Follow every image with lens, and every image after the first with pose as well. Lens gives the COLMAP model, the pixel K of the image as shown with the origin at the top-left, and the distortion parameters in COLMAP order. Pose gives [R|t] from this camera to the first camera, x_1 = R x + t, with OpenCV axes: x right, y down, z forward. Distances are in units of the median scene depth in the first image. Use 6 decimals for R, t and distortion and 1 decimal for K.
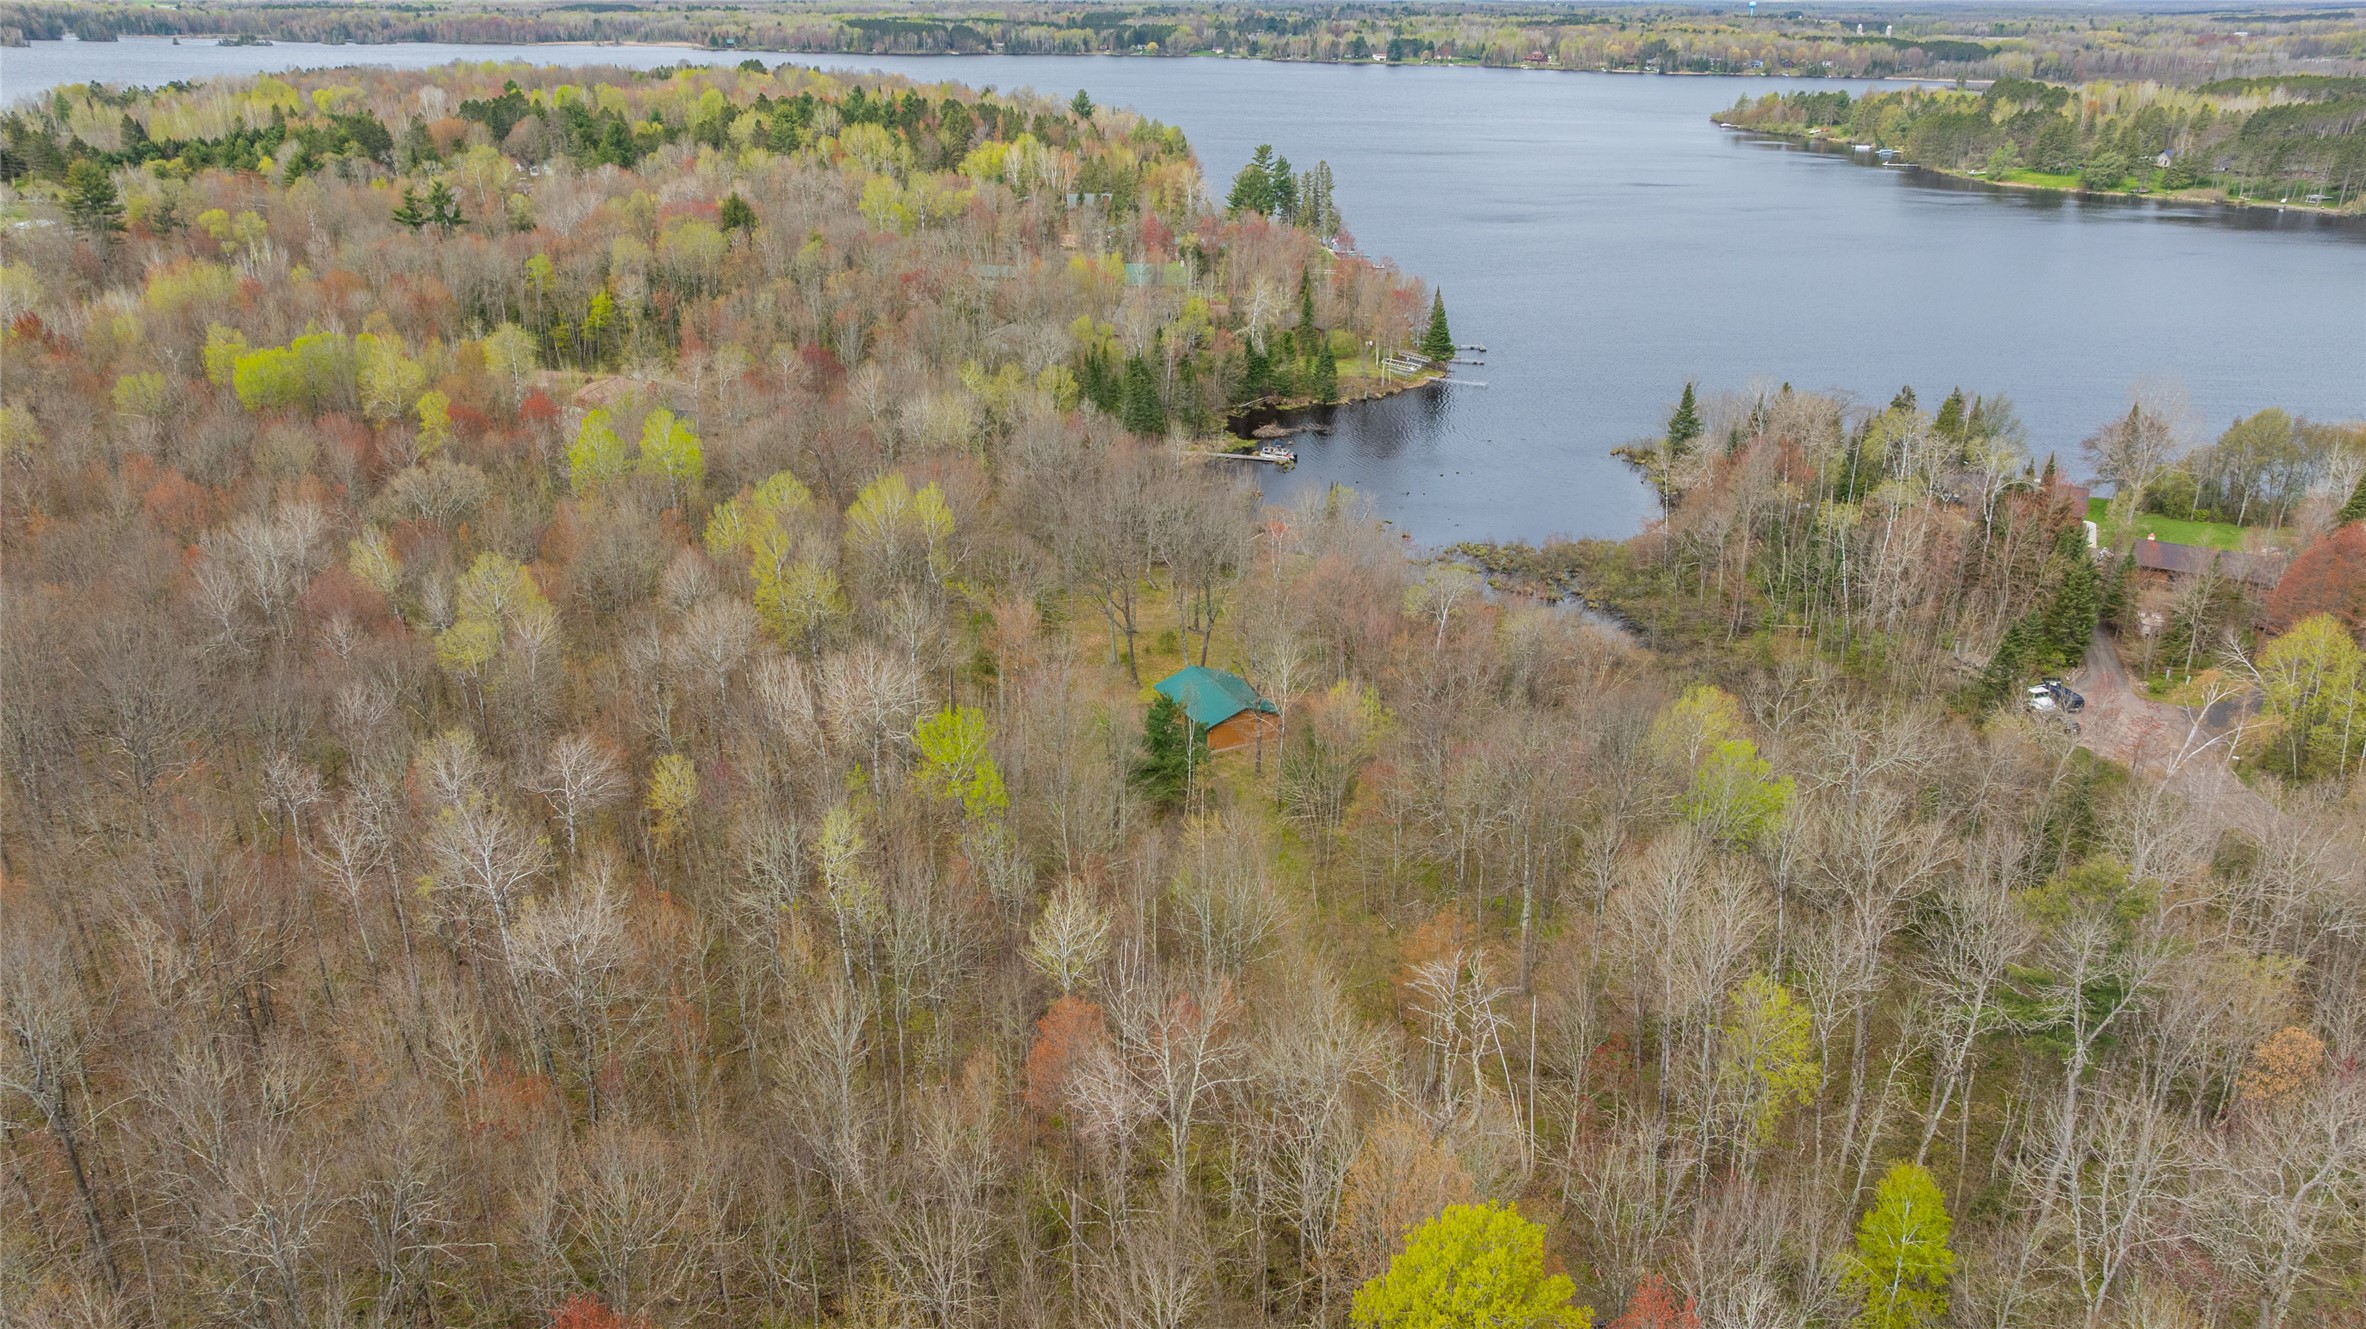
lens RADIAL K [[1694.9, 0, 1214.1], [0, 1694.9, 674.0], [0, 0, 1]] dist [-0.029655, 0.028642]
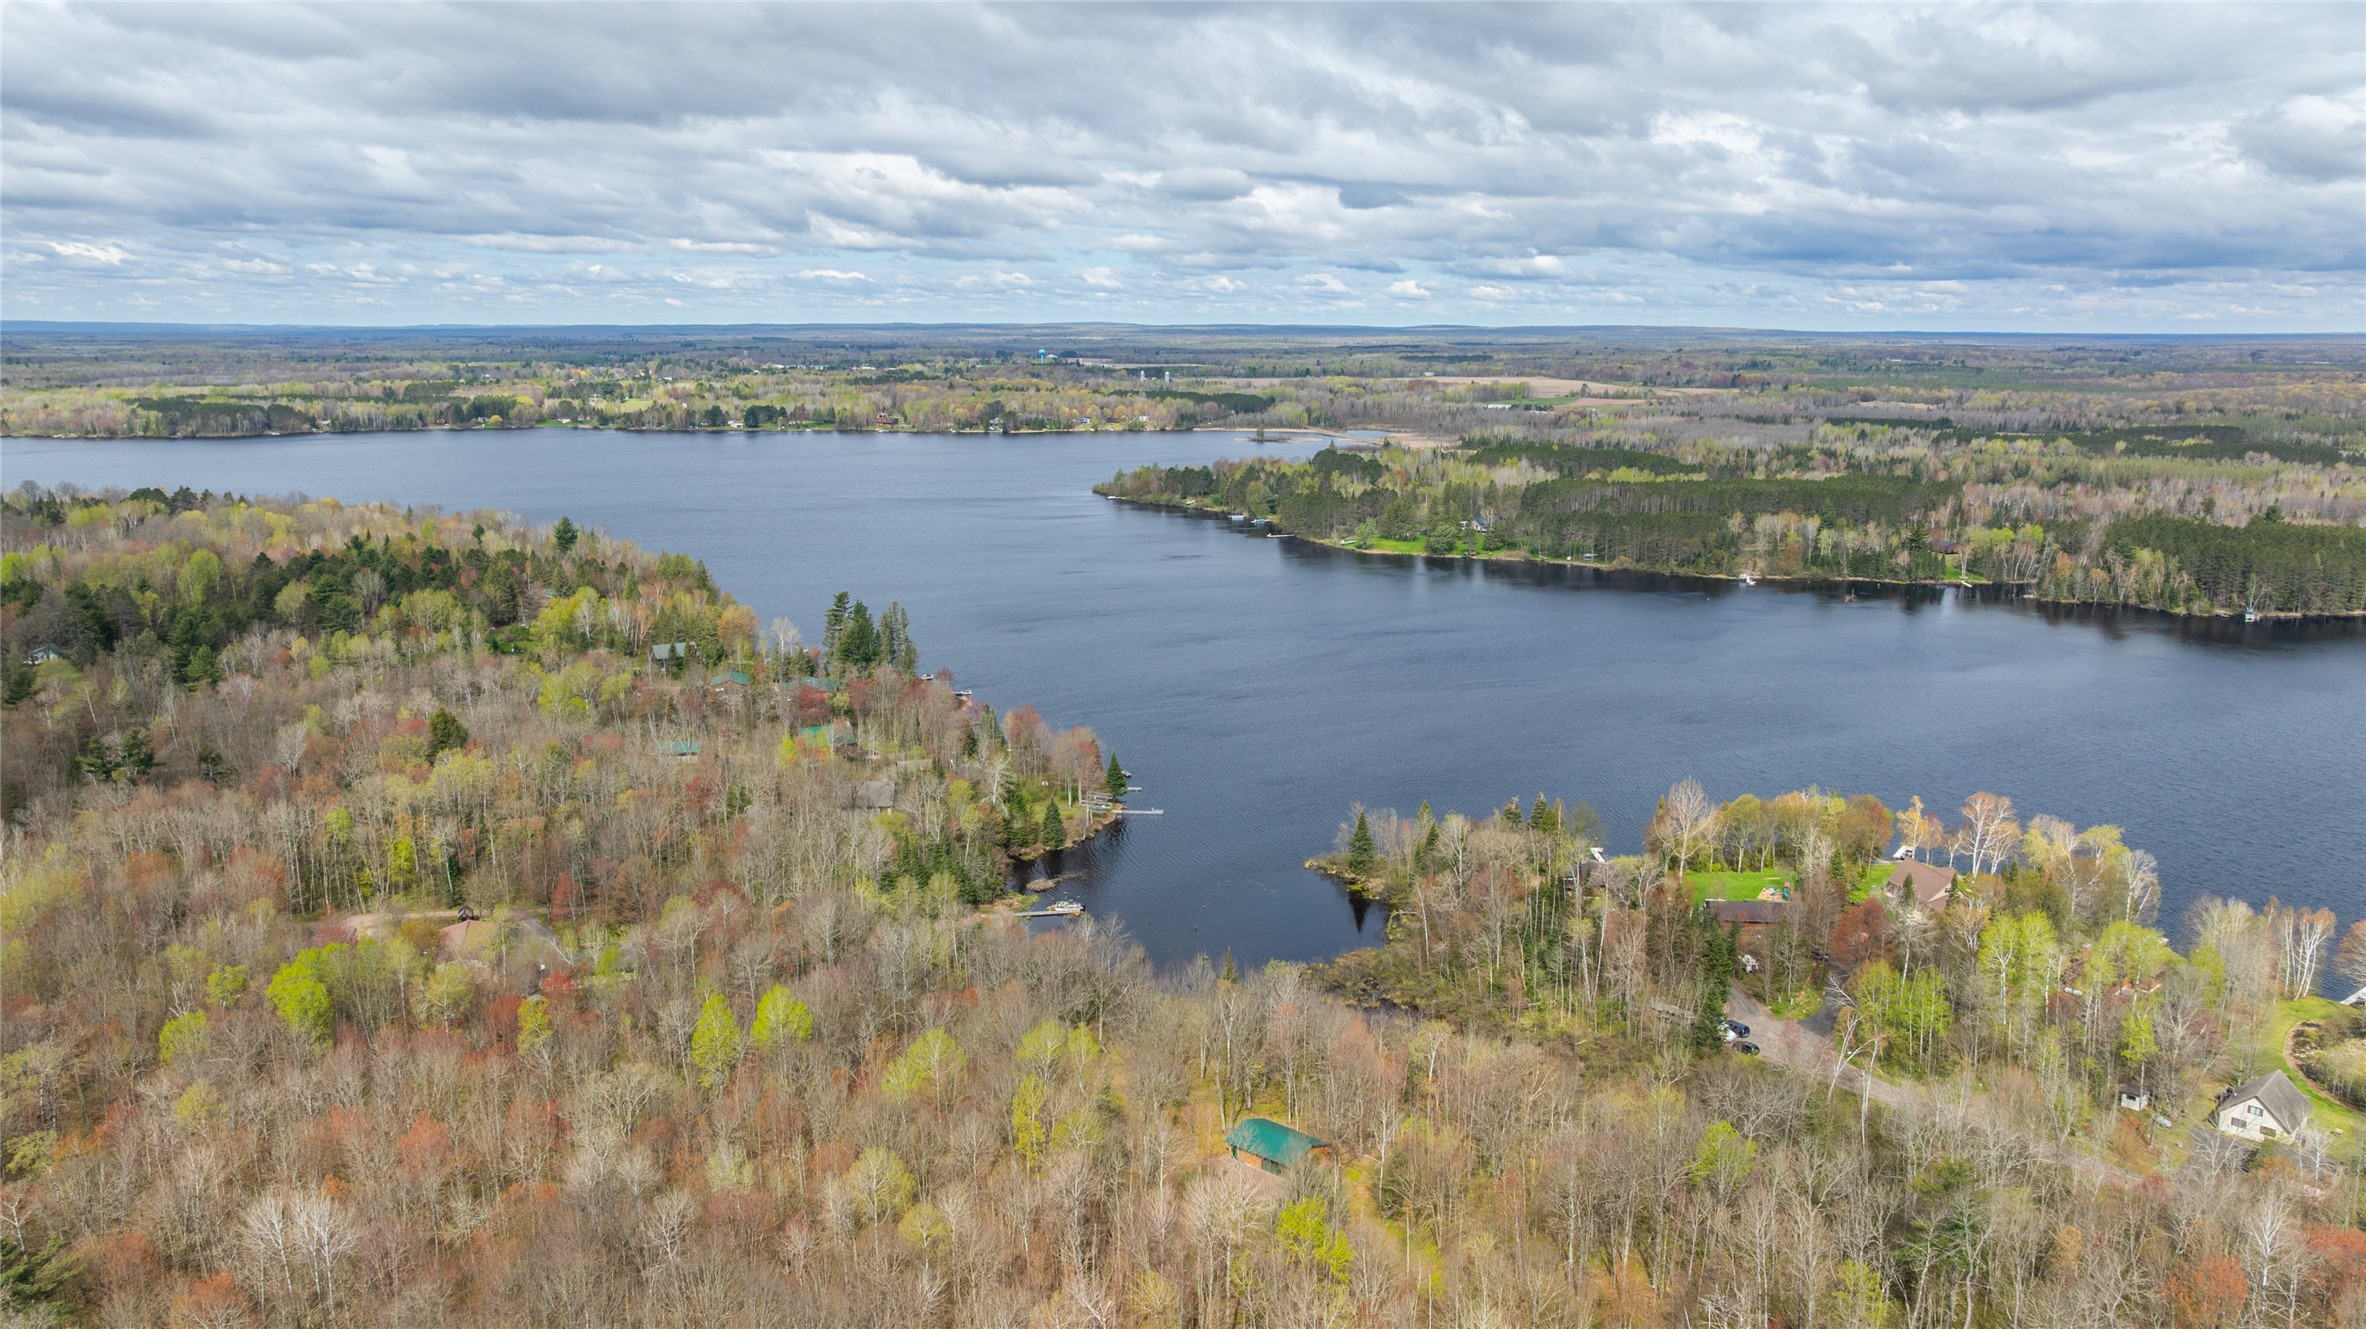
lens RADIAL K [[1694.9, 0, 1208.6], [0, 1694.9, 722.7], [0, 0, 1]] dist [-0.029655, 0.028642]
pose [[0.915364, -0.100686, 0.389834, -0.147139], [0.156663, 0.980994, -0.114487, -0.046098], [-0.370898, 0.165870, 0.913741, -0.078626]]
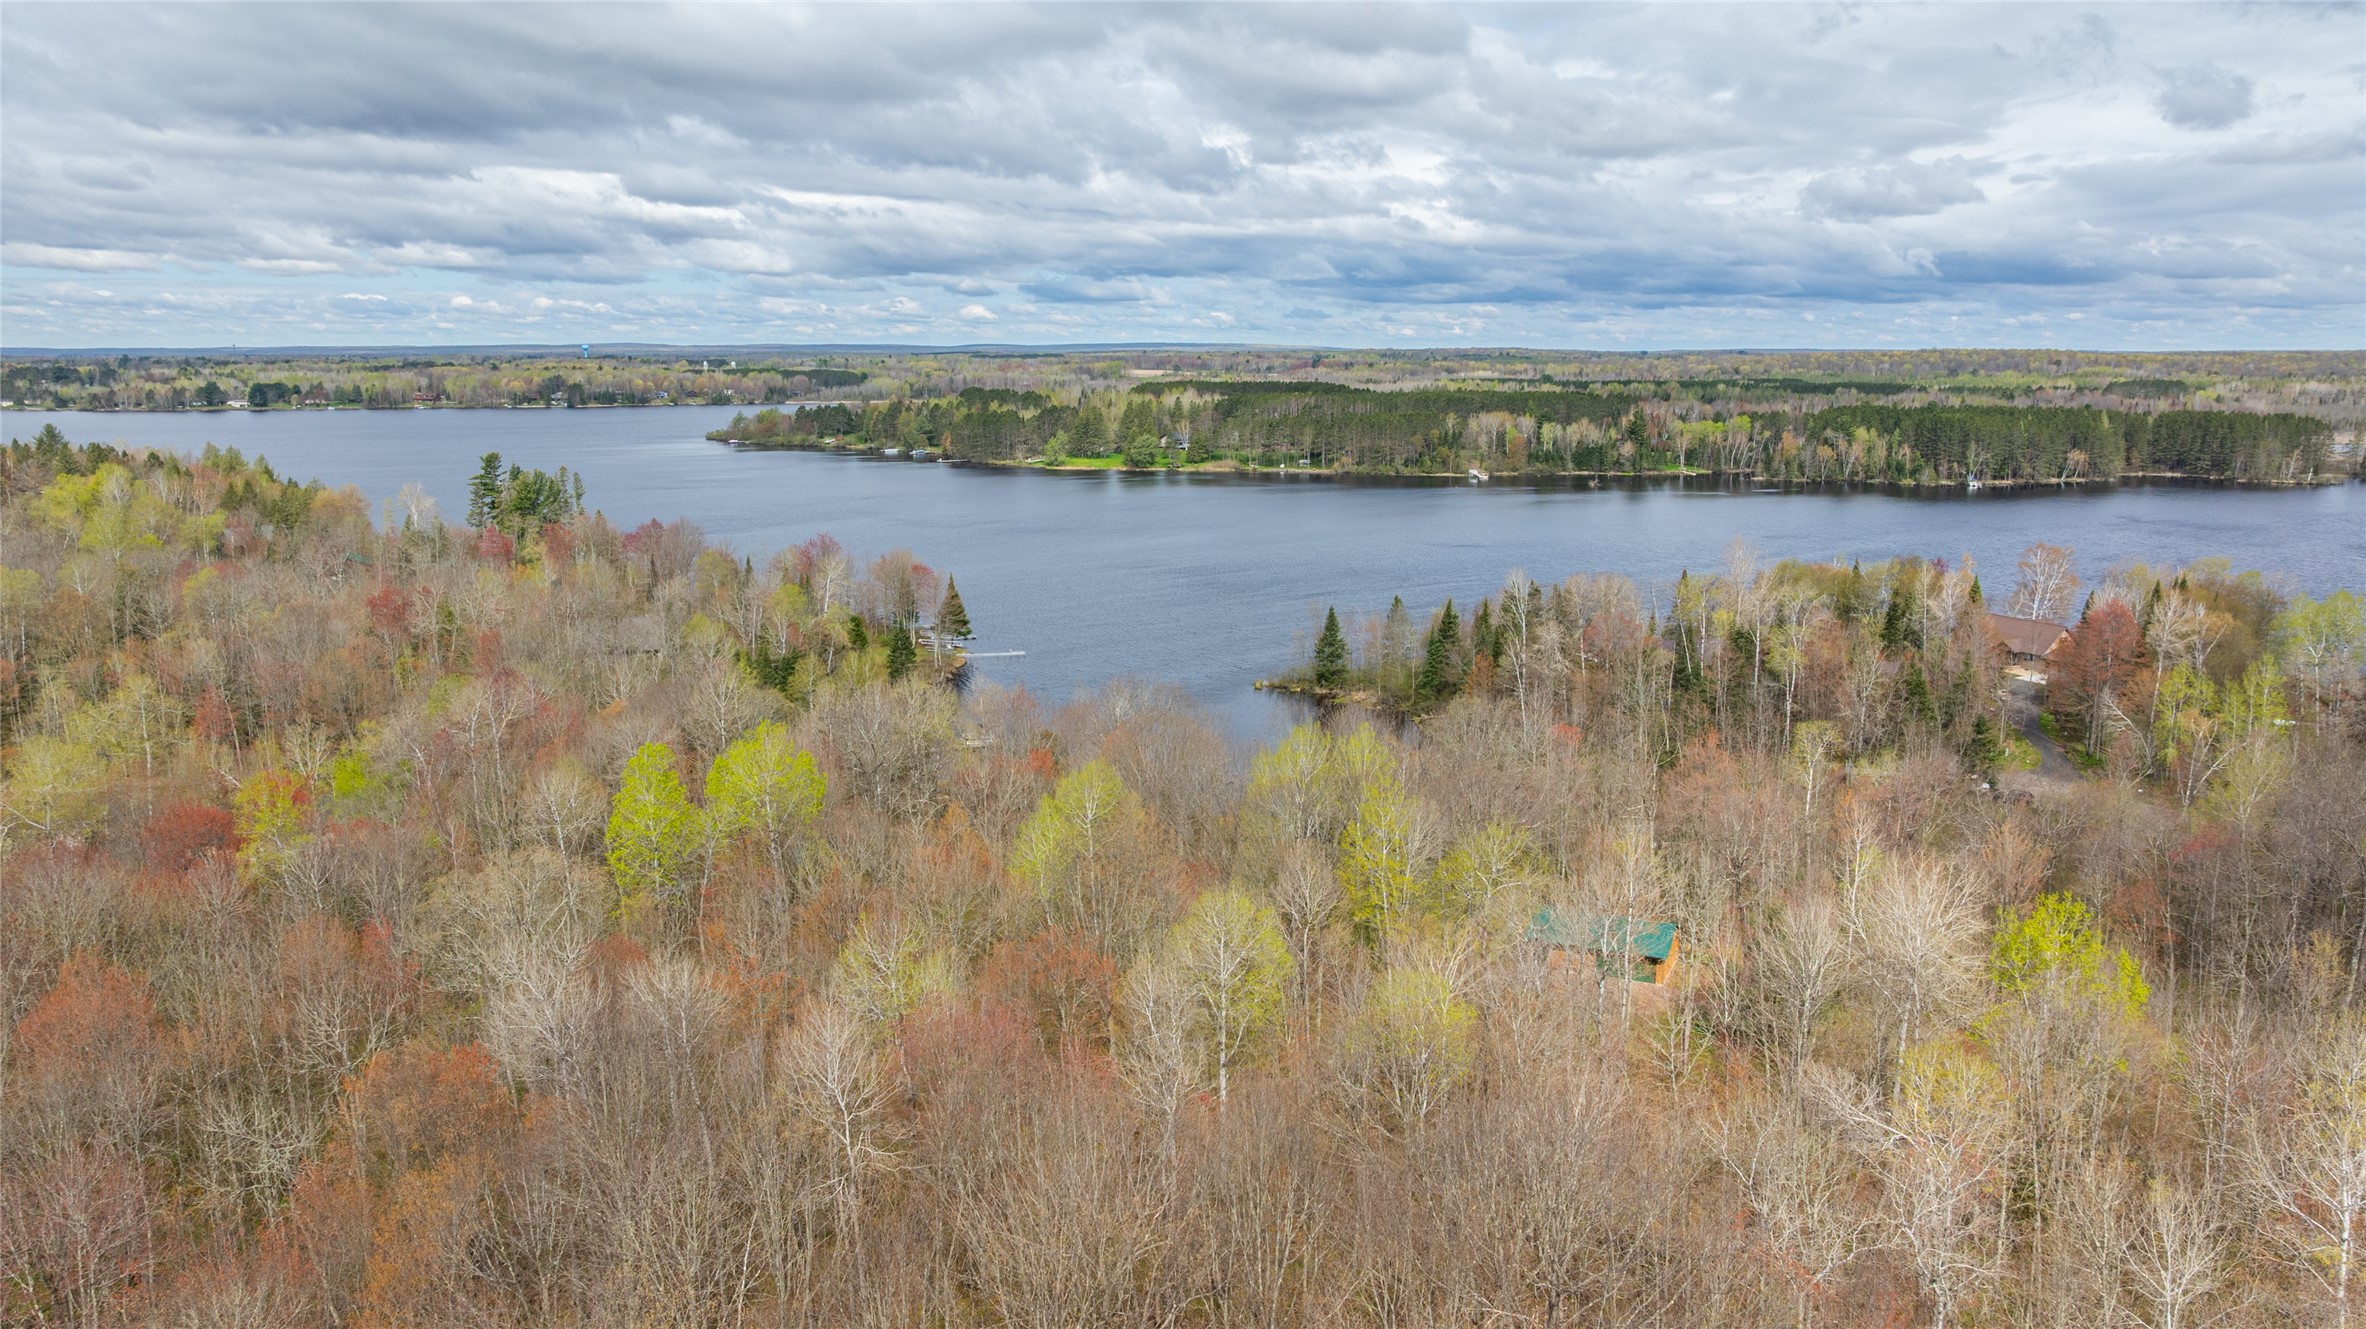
lens RADIAL K [[1694.9, 0, 1191.6], [0, 1694.9, 730.9], [0, 0, 1]] dist [-0.029655, 0.028642]
pose [[0.781057, -0.148976, 0.606430, -0.175806], [0.244664, 0.966491, -0.077687, -0.018032], [-0.574535, 0.209050, 0.791333, 0.114214]]
